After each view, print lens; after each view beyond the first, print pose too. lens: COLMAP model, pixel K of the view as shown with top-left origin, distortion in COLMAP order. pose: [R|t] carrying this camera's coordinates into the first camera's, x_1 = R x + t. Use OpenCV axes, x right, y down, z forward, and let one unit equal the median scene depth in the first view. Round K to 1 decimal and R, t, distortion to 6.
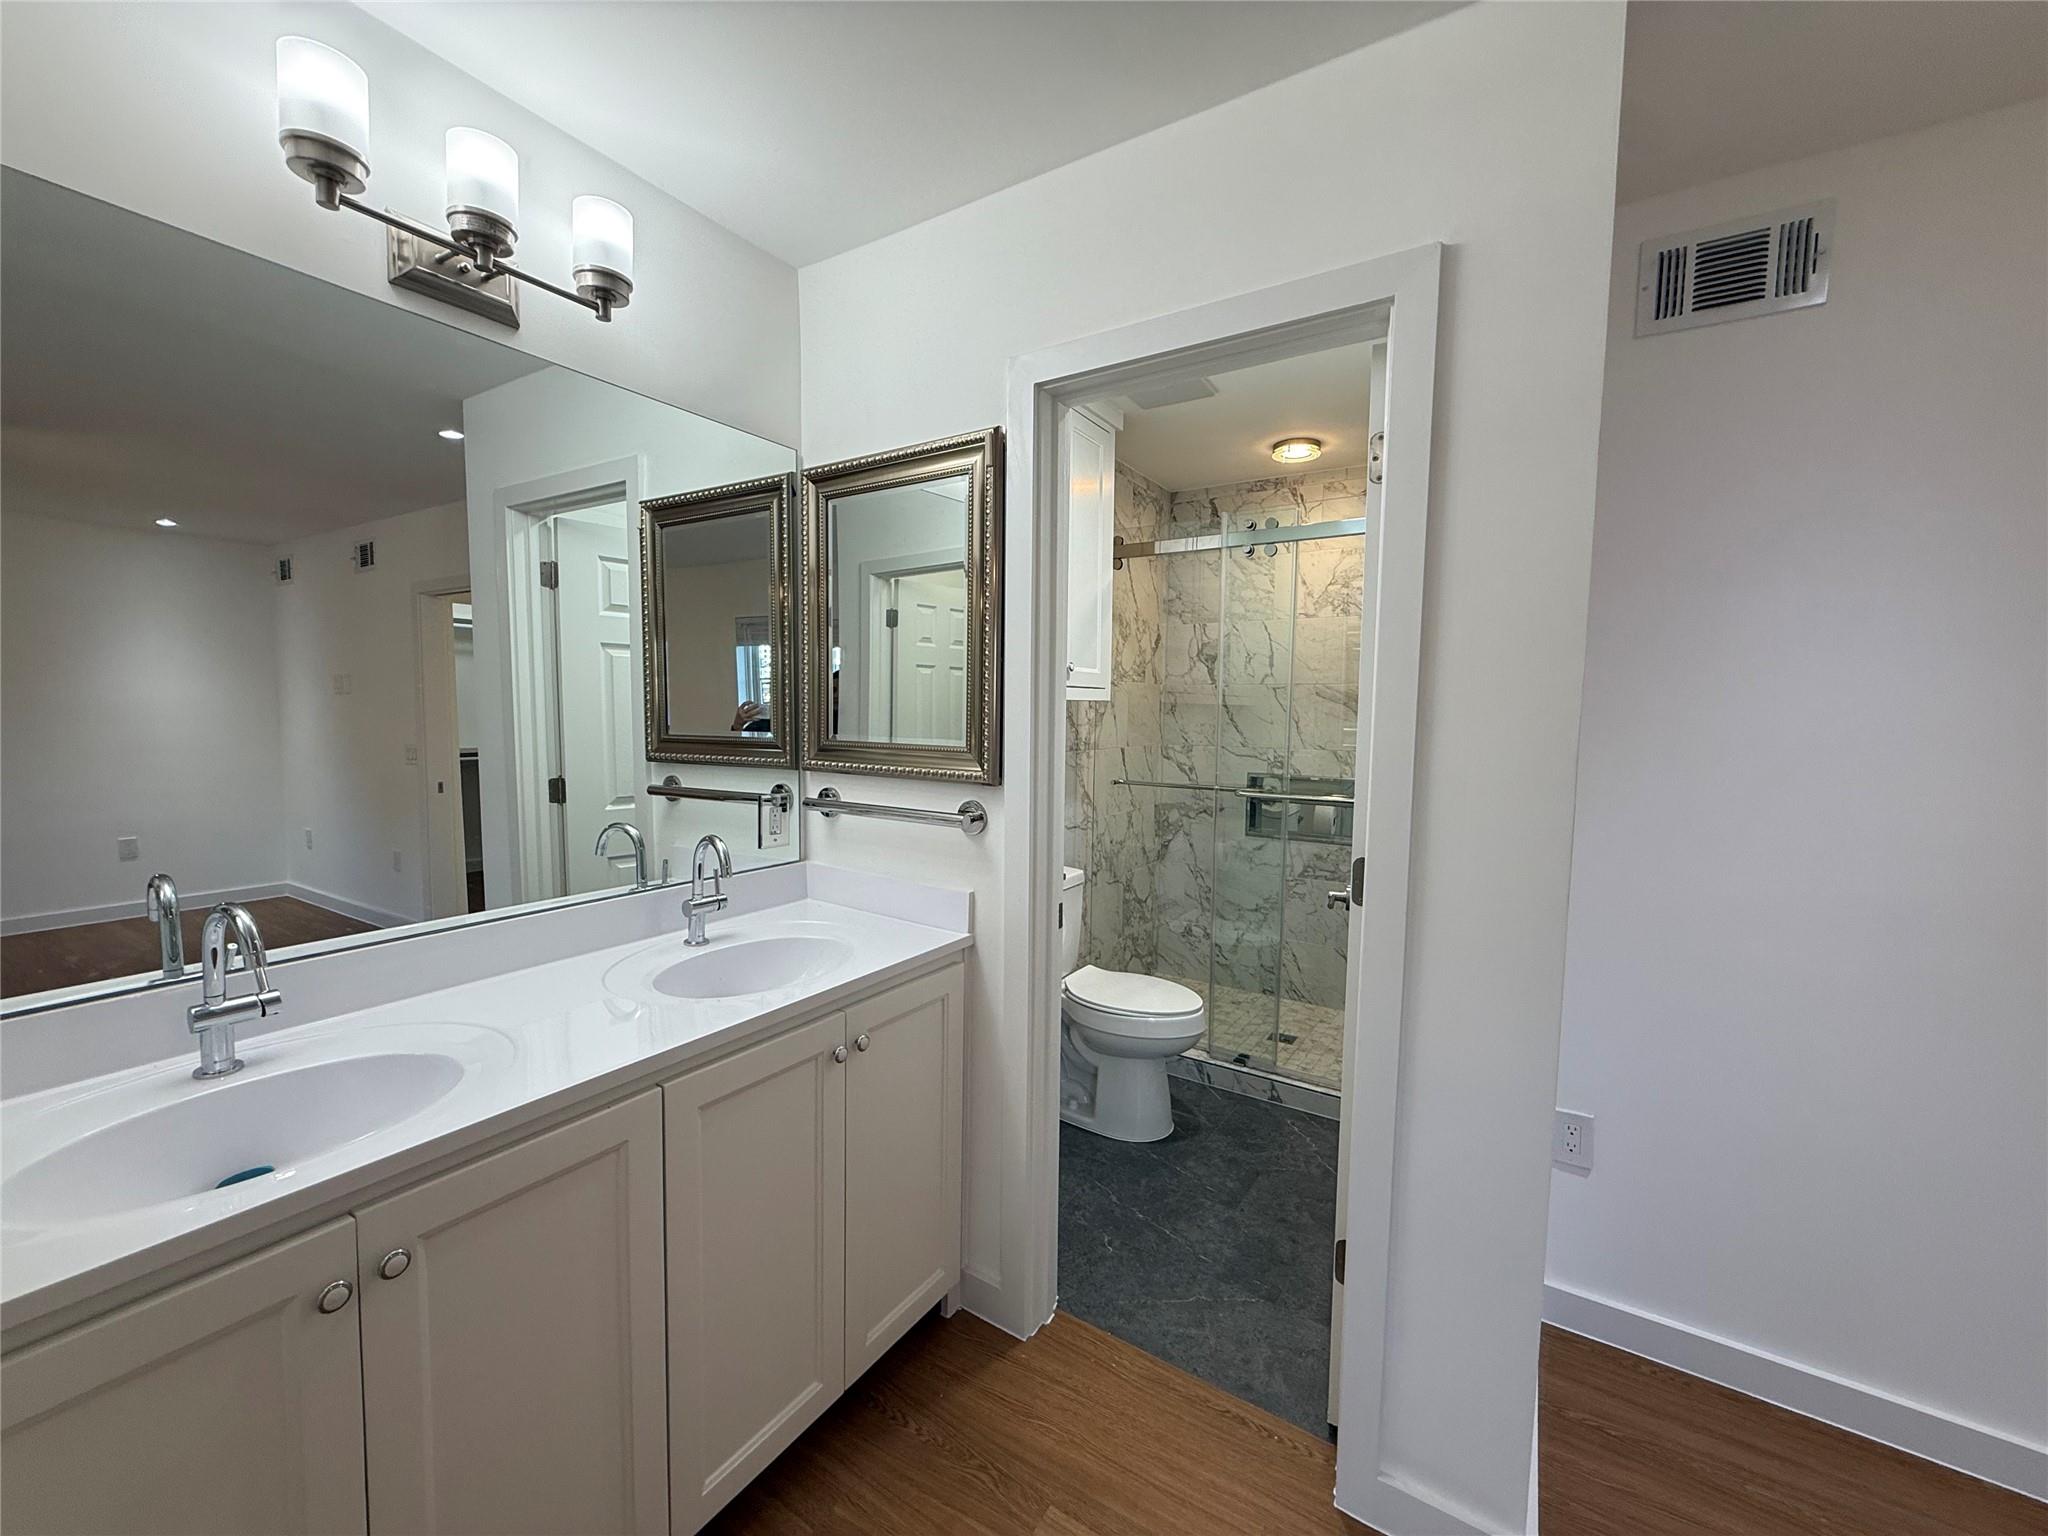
lens RADIAL K [[822.4, 0, 1024.4], [0, 822.4, 776.8], [0, 0, 1]] dist [-0.000273, -0.000404]
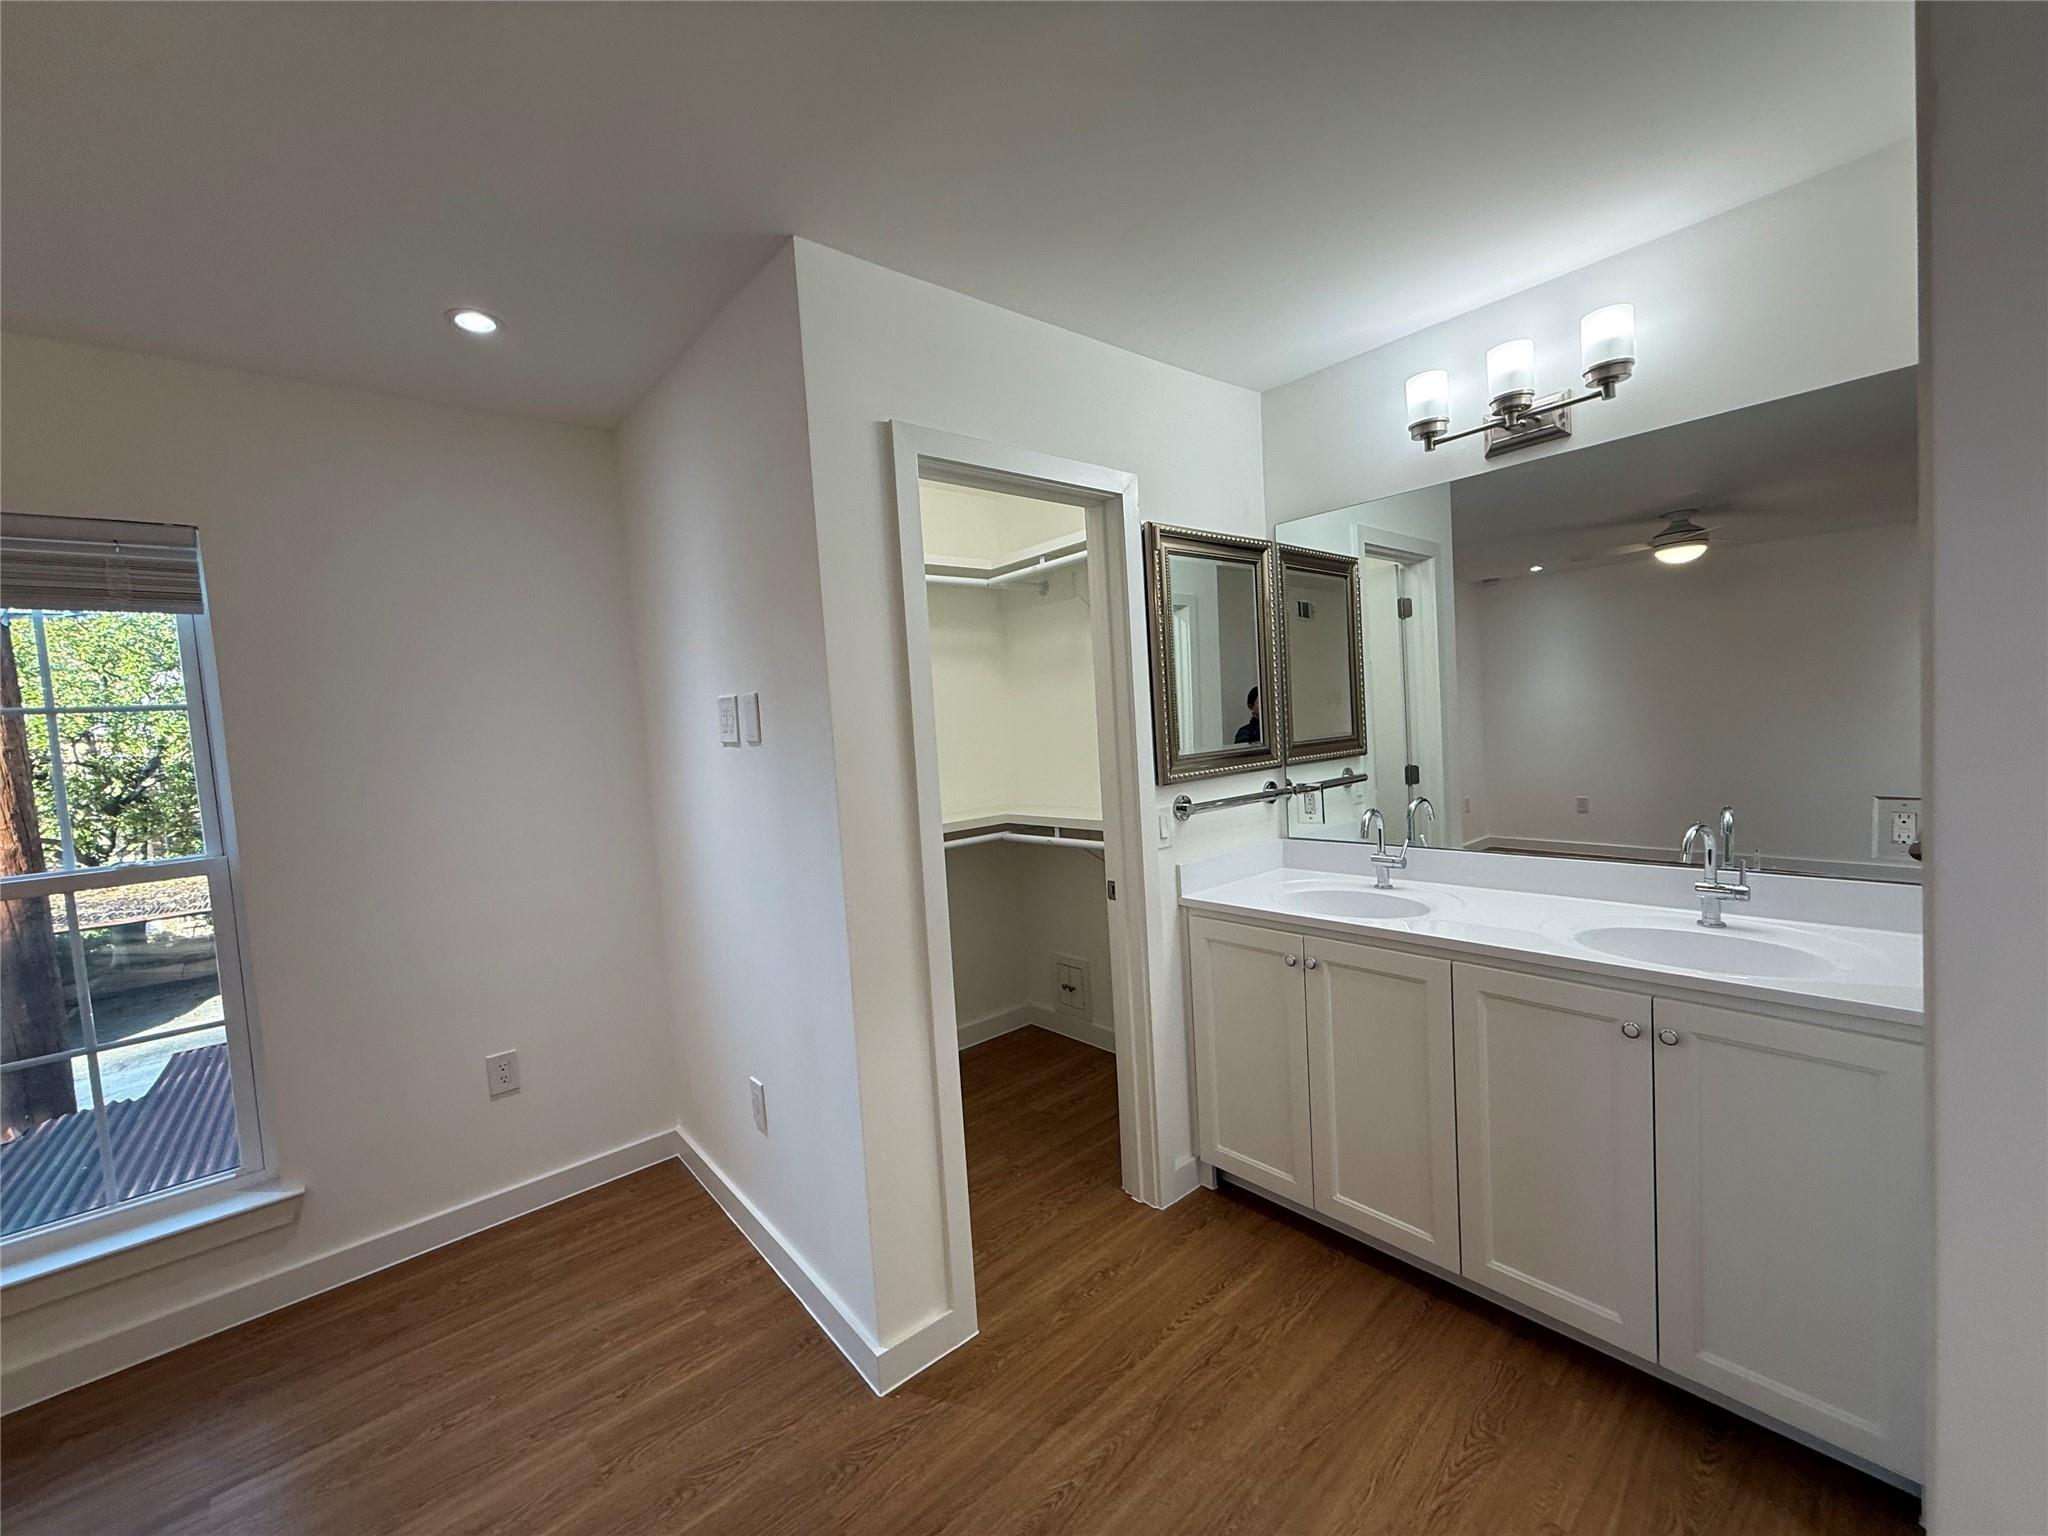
lens RADIAL K [[818.1, 0, 1024.0], [0, 818.1, 768.0], [0, 0, 1]] dist [0.000900, 0.000218]
pose [[-0.285202, 0.061716, -0.956478, 0.808418], [-0.018892, 0.997369, 0.069988, -0.051410], [0.958281, 0.038030, -0.283285, 0.424111]]
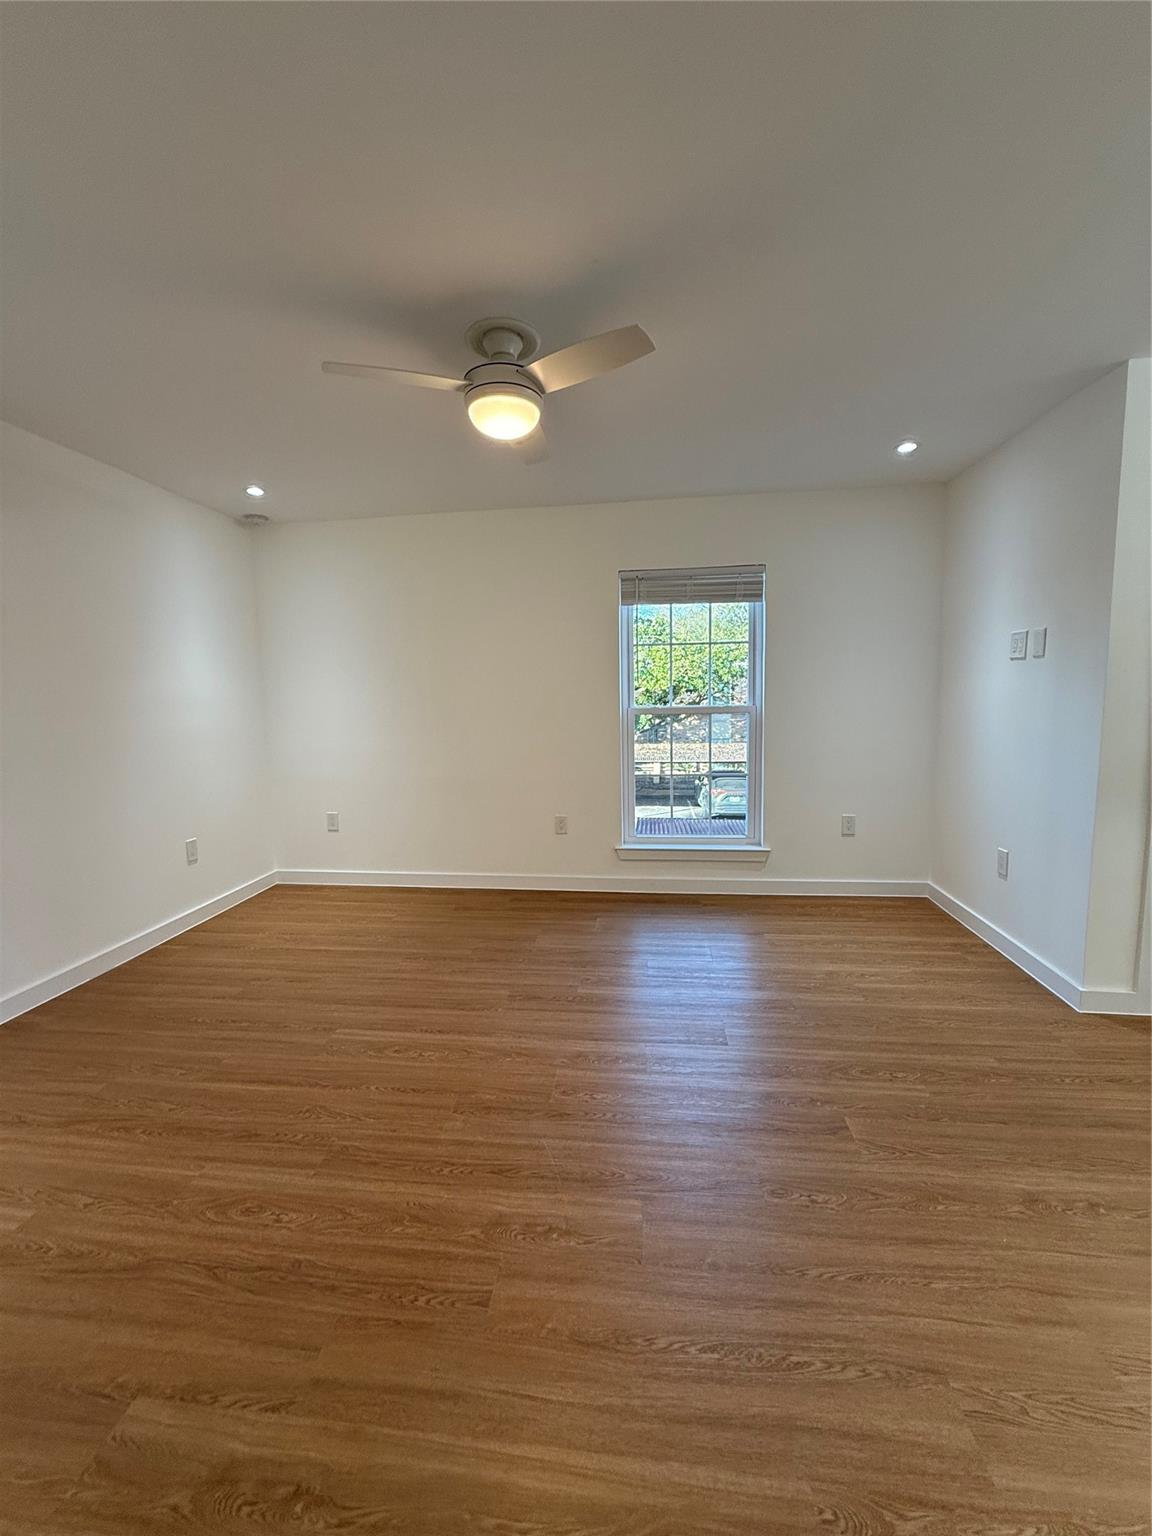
lens RADIAL K [[613.6, 0, 577.0], [0, 613.6, 765.5], [0, 0, 1]] dist [0.000900, 0.000218]
pose [[-0.897412, 0.050783, -0.438260, 1.508939], [-0.030773, 0.983729, 0.177002, 0.029671], [0.440118, 0.172330, -0.881248, 0.618436]]
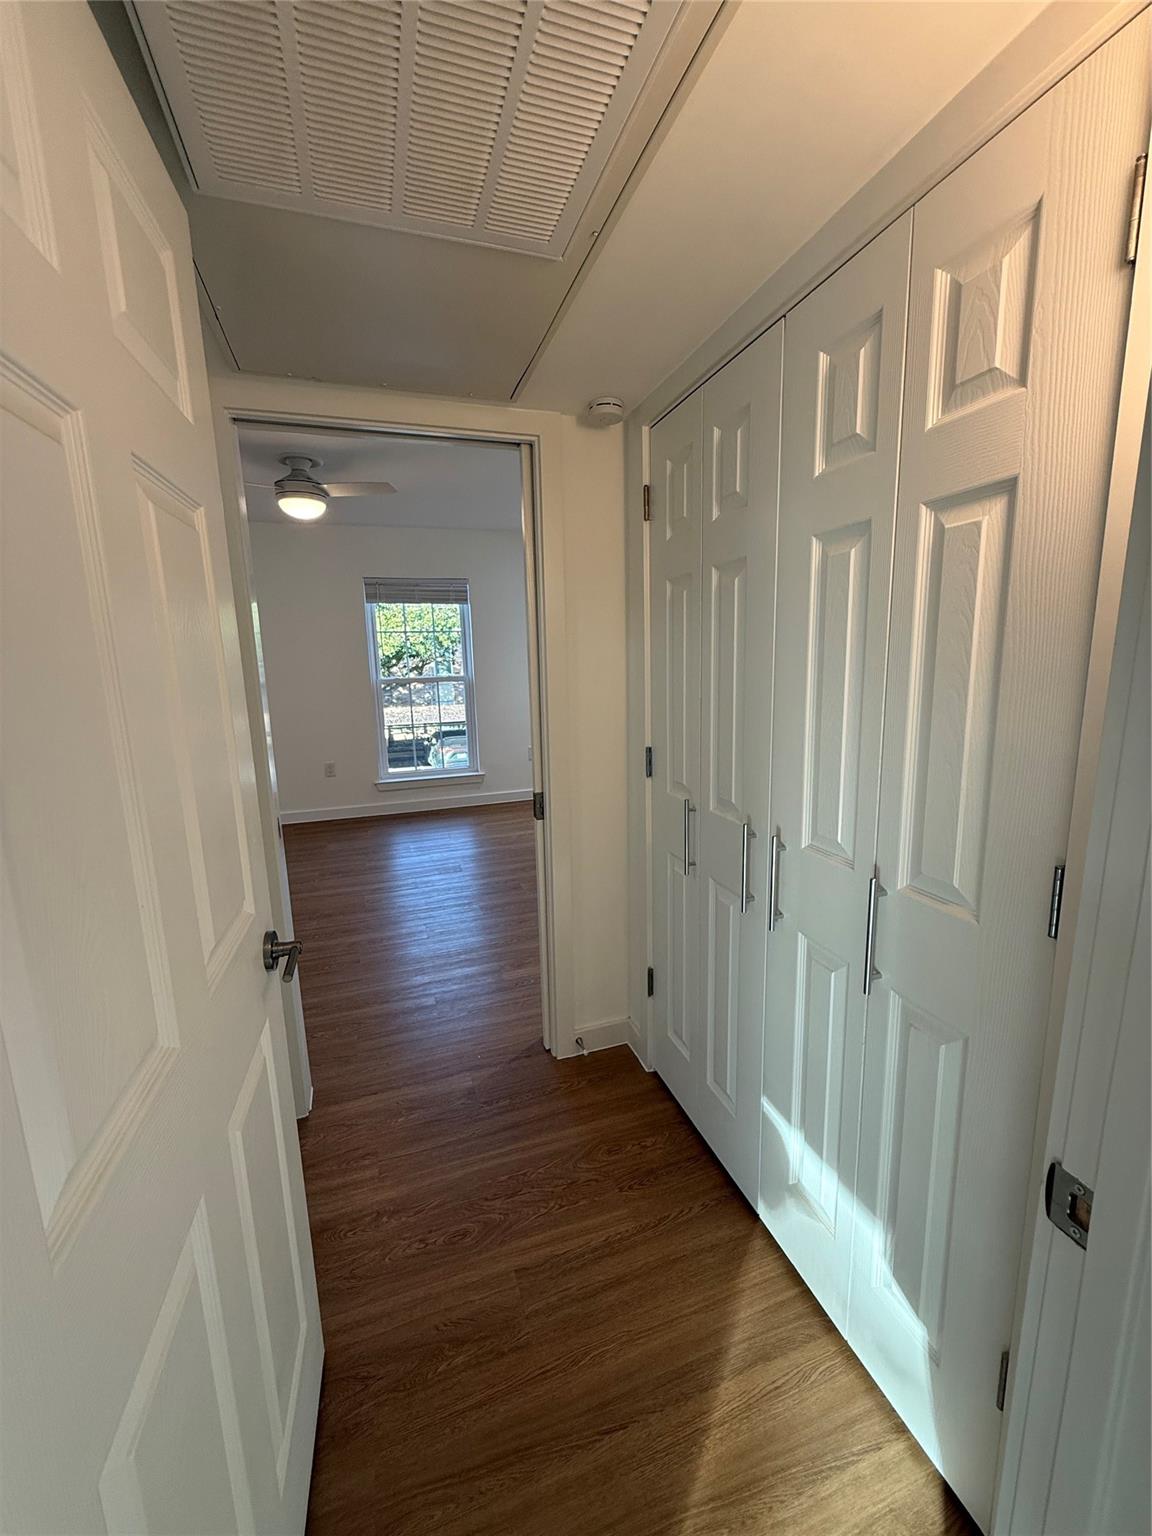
lens RADIAL K [[613.6, 0, 577.0], [0, 613.6, 765.5], [0, 0, 1]] dist [0.000900, 0.000218]
pose [[-0.622172, 0.140329, -0.770201, 2.117283], [-0.049846, 0.974707, 0.217856, -0.077882], [0.781292, 0.173935, -0.599441, 1.342874]]
